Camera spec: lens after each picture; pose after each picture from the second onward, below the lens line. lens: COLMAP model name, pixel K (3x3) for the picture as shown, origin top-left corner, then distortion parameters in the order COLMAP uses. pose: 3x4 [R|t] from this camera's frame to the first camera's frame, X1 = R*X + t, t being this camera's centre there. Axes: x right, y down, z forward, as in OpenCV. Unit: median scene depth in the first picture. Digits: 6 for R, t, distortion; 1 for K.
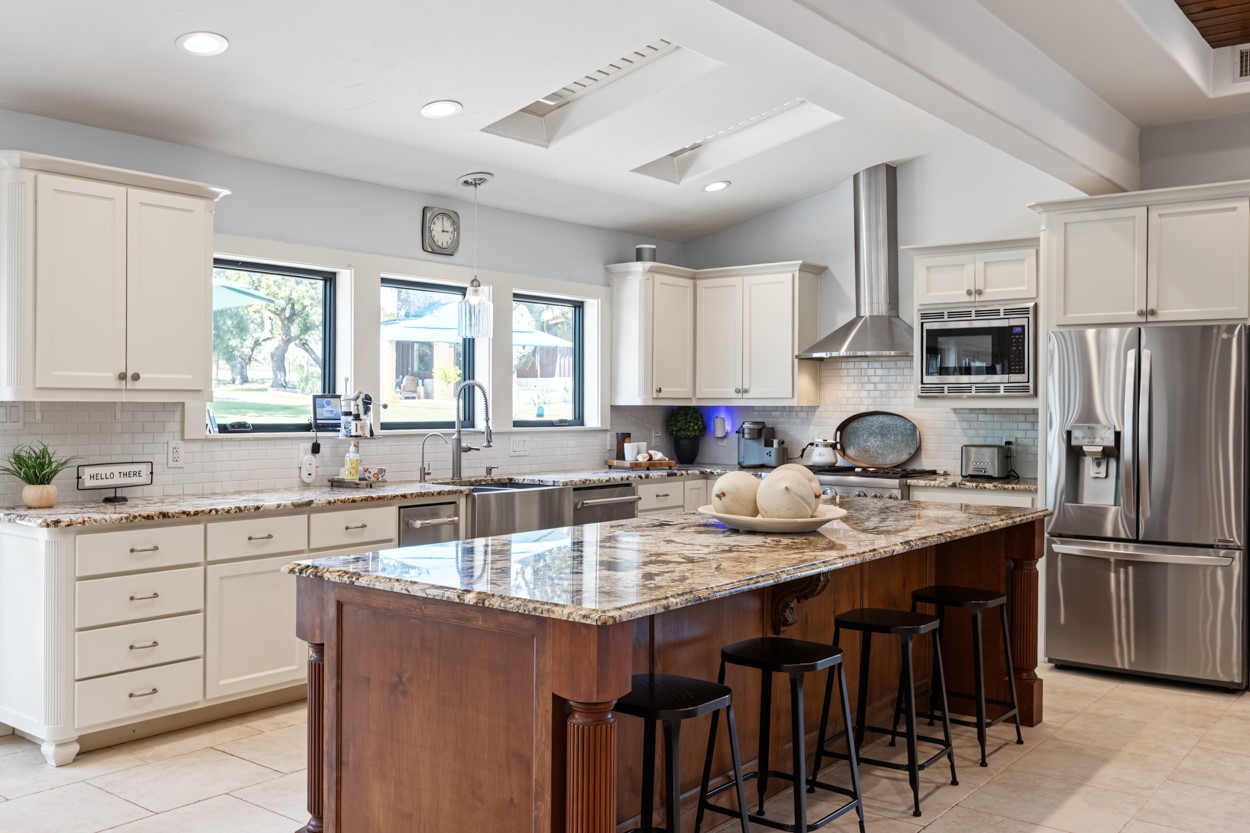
lens RADIAL K [[1122.6, 0, 625.3], [0, 1122.6, 413.0], [0, 0, 1]] dist [0.001576, -0.006534]
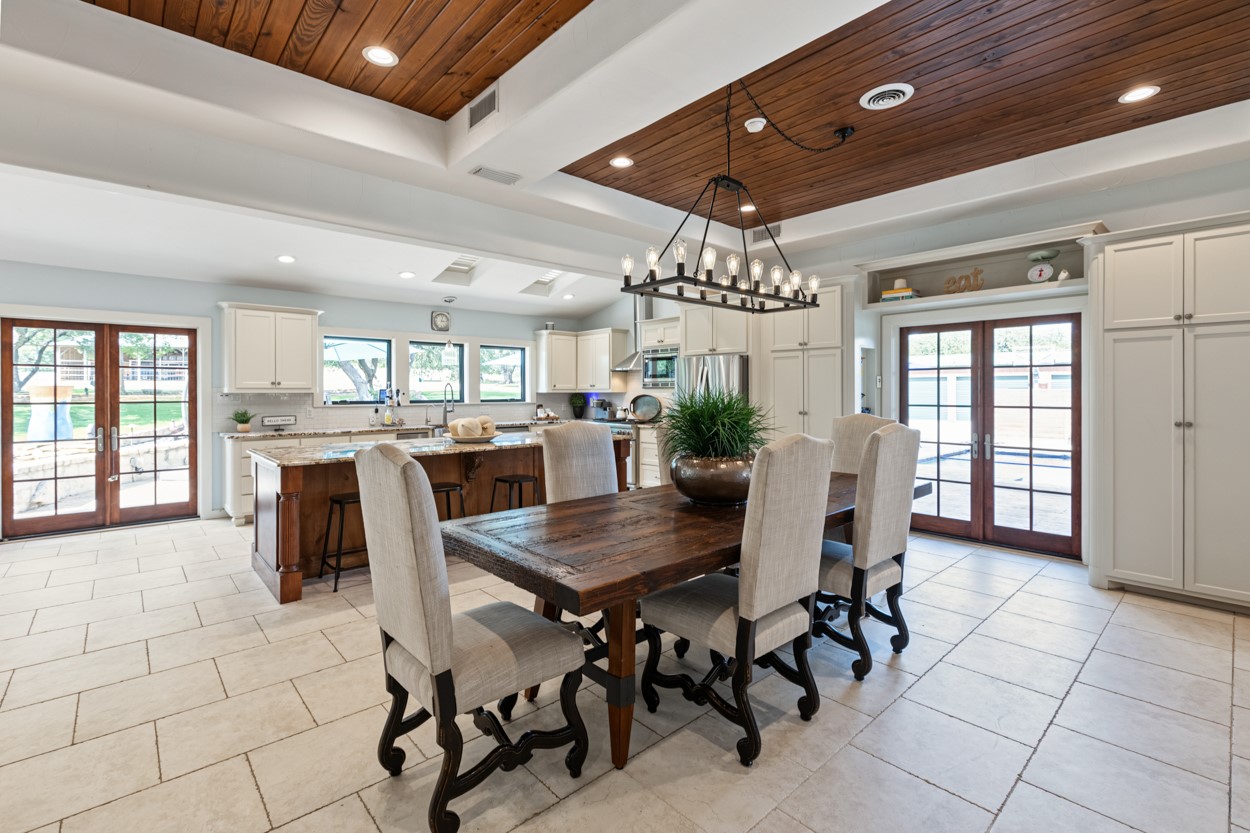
lens RADIAL K [[557.0, 0, 610.2], [0, 557.0, 394.6], [0, 0, 1]] dist [0.002668, 0.000306]
pose [[0.982123, -0.006238, -0.188139, 0.391019], [0.005602, 0.999977, -0.003909, 0.002479], [0.188159, 0.002785, 0.982135, -0.100405]]
